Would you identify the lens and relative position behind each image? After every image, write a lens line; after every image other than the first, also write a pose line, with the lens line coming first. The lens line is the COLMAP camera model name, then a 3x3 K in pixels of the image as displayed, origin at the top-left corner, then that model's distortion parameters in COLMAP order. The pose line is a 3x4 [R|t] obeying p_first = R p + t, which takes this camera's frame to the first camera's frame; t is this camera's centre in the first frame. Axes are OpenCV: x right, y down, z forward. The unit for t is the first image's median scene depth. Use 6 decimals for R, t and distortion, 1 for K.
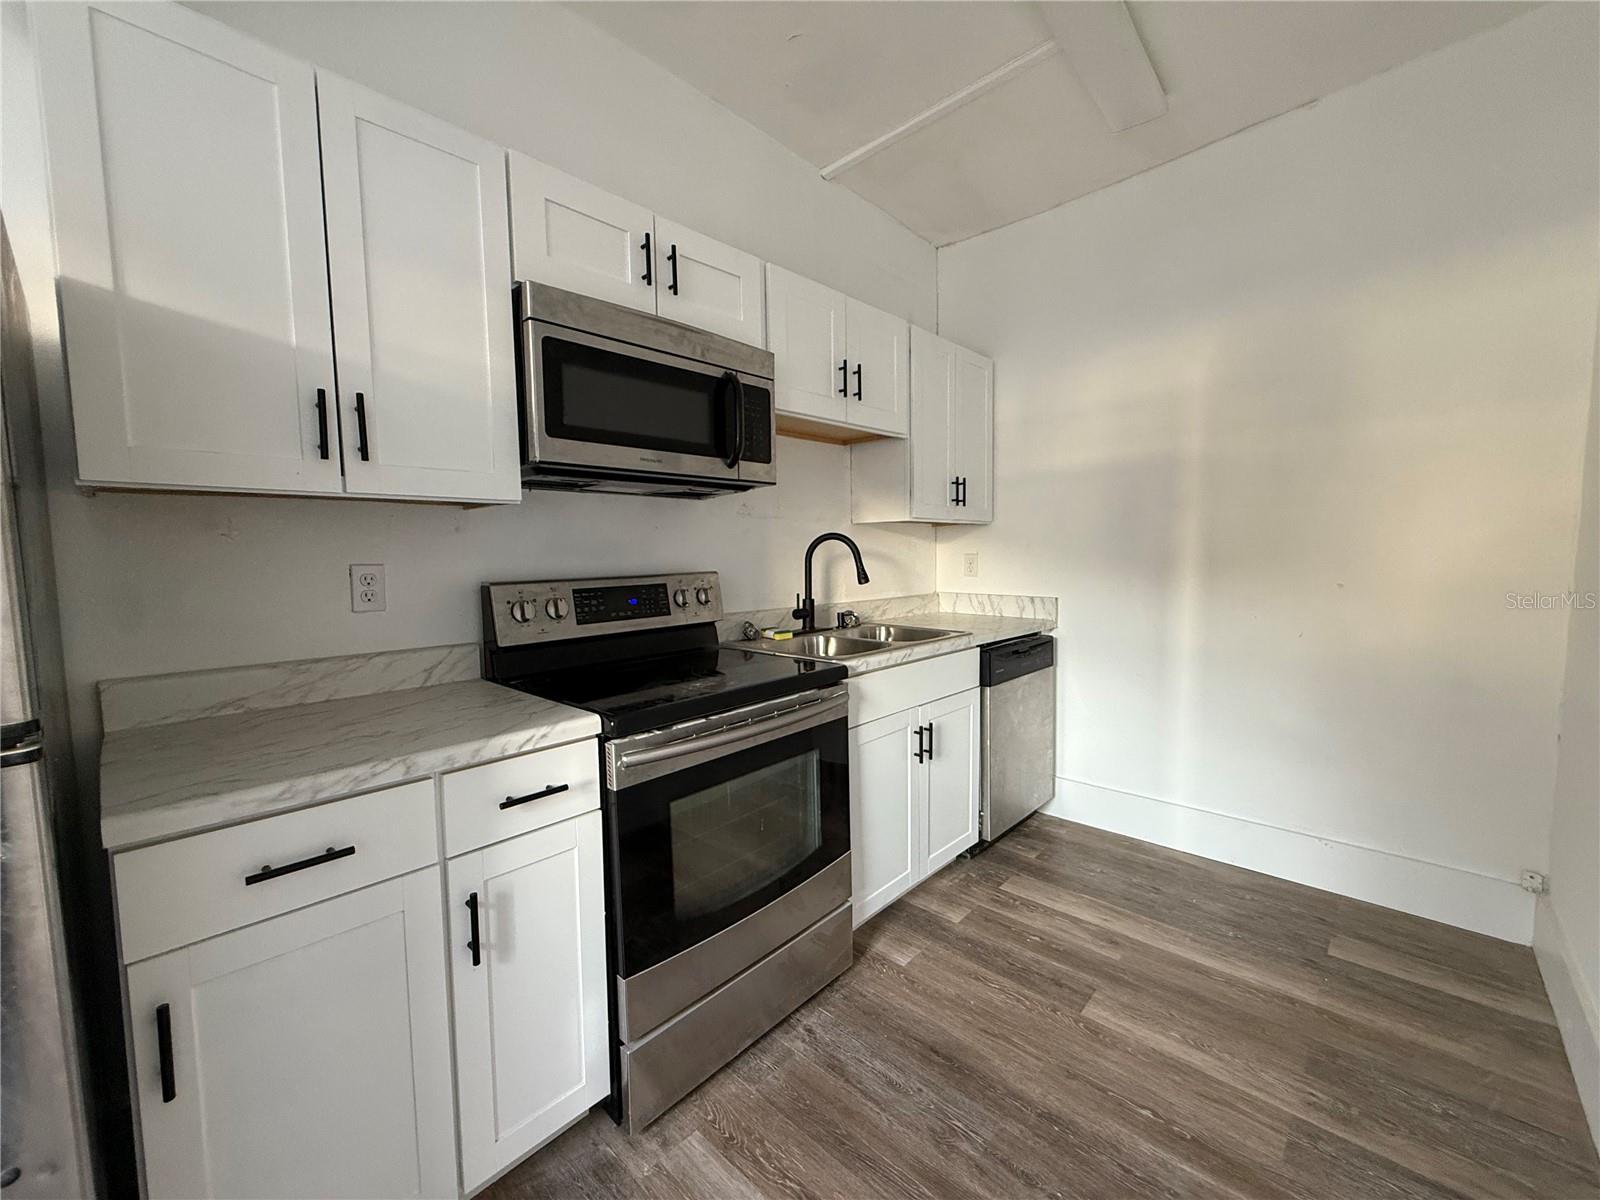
lens RADIAL K [[638.7, 0, 794.1], [0, 638.7, 600.0], [0, 0, 1]] dist [-0.000793, 0.000307]
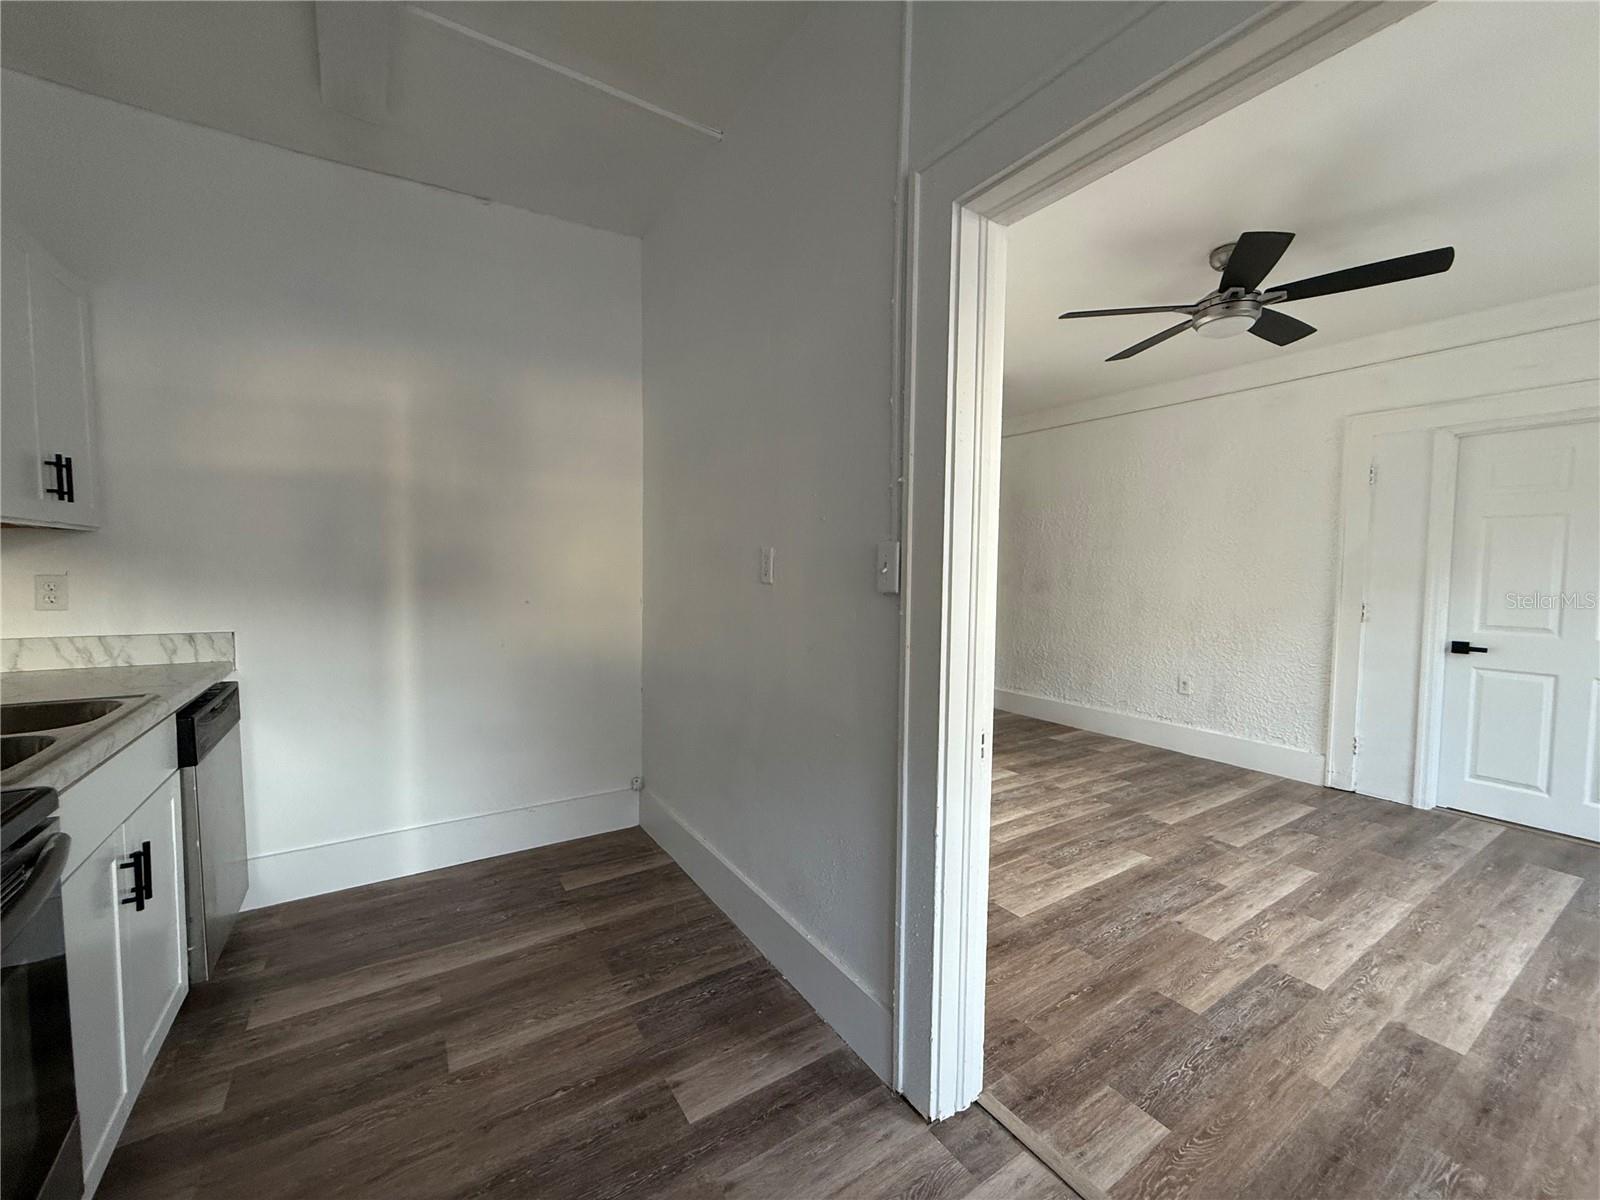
lens RADIAL K [[638.7, 0, 794.1], [0, 638.7, 600.0], [0, 0, 1]] dist [-0.000793, 0.000307]
pose [[0.233631, -0.038179, 0.971576, -0.269625], [0.060037, 0.997889, 0.024776, -0.030749], [-0.970470, 0.052542, 0.235430, 0.216717]]
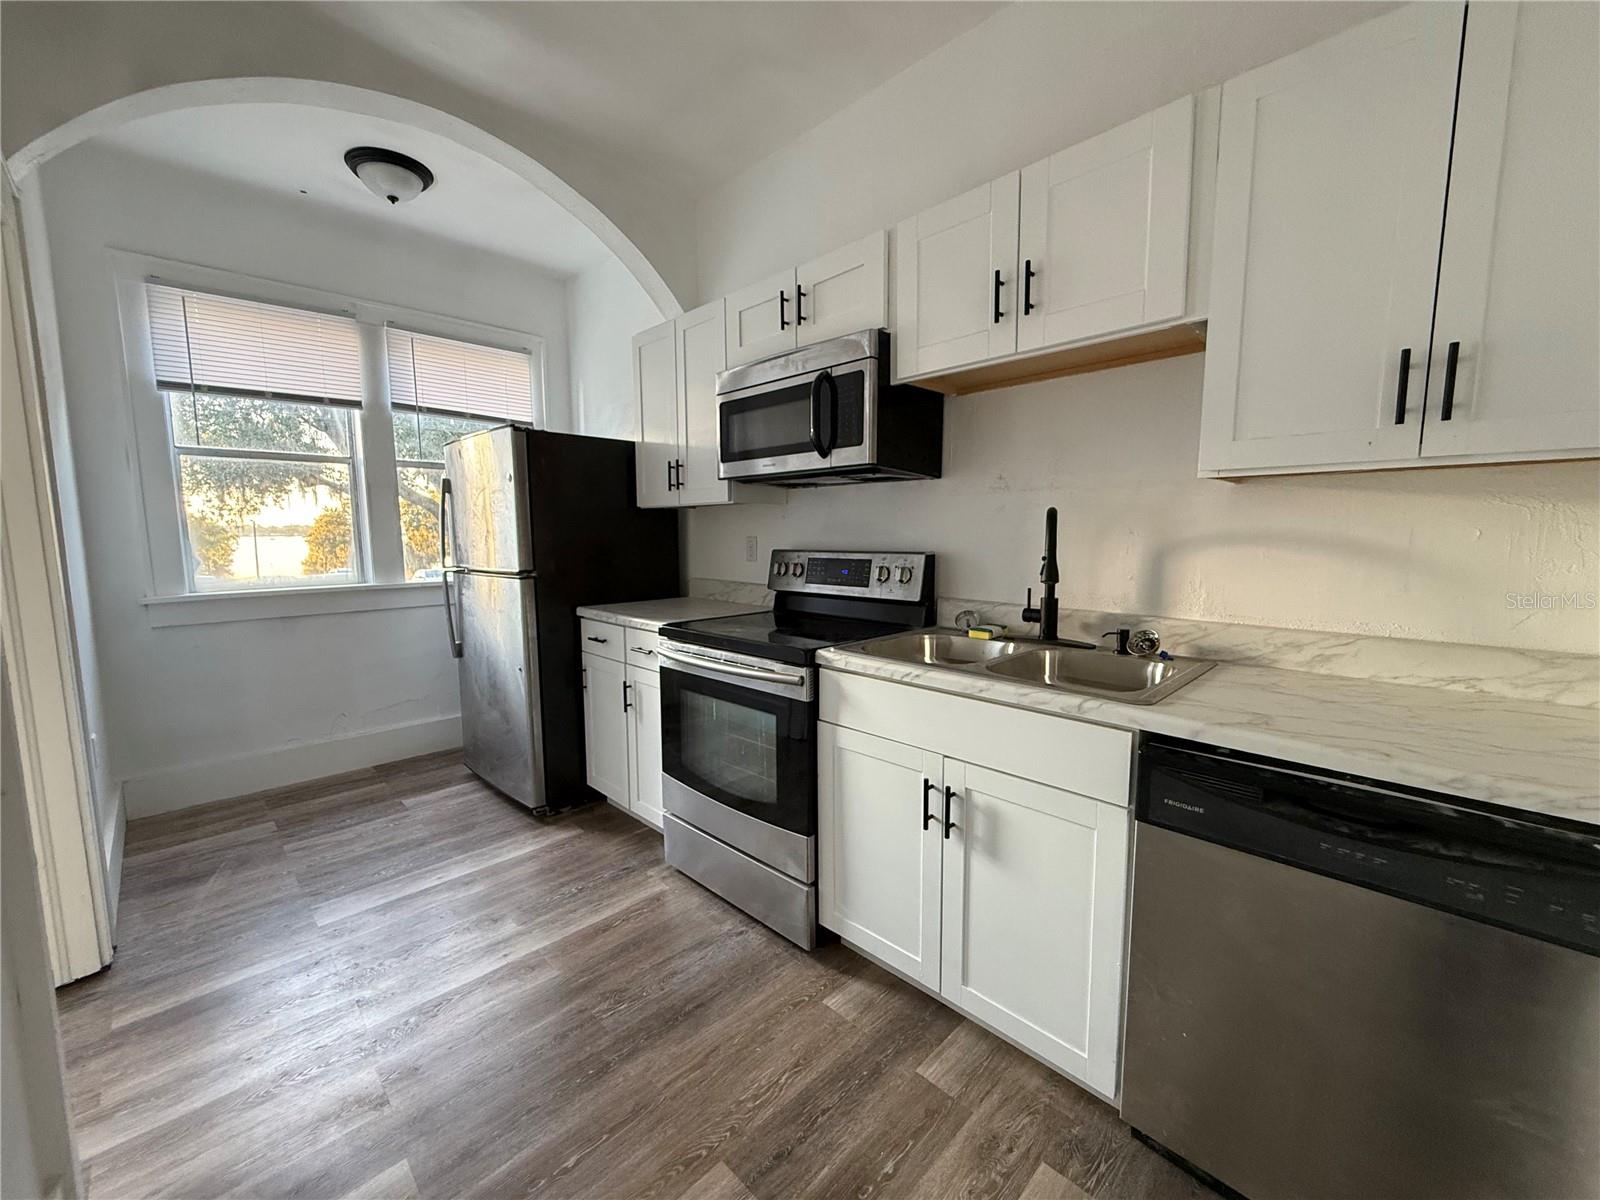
lens RADIAL K [[630.8, 0, 785.8], [0, 630.8, 596.9], [0, 0, 1]] dist [0.001992, 0.000187]
pose [[-0.031862, 0.122324, -0.991979, 0.942072], [-0.068235, 0.989901, 0.124260, -0.090427], [0.997160, 0.071646, -0.023194, 0.893050]]
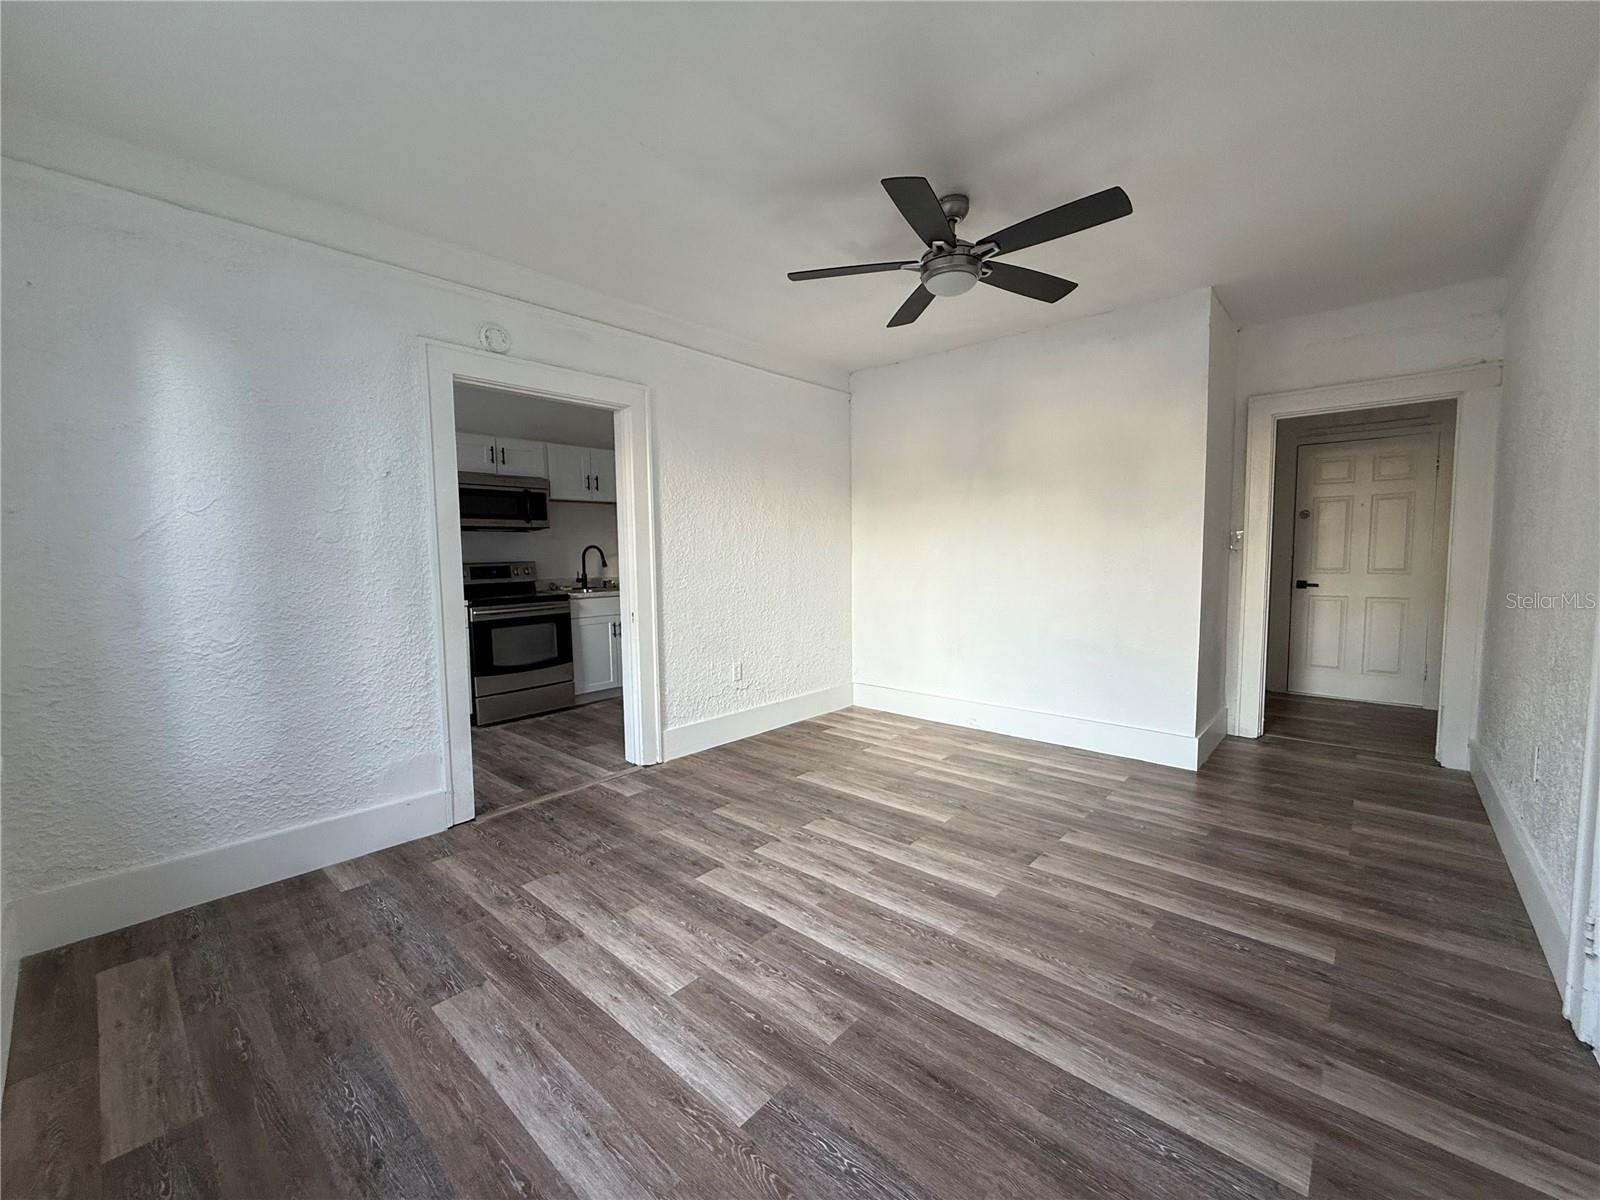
lens RADIAL K [[630.8, 0, 785.8], [0, 630.8, 596.9], [0, 0, 1]] dist [0.001992, 0.000187]
pose [[0.999798, -0.001759, 0.020018, 0.875866], [0.001939, 0.999958, -0.008950, 0.126957], [-0.020001, 0.008987, 0.999760, -1.593020]]
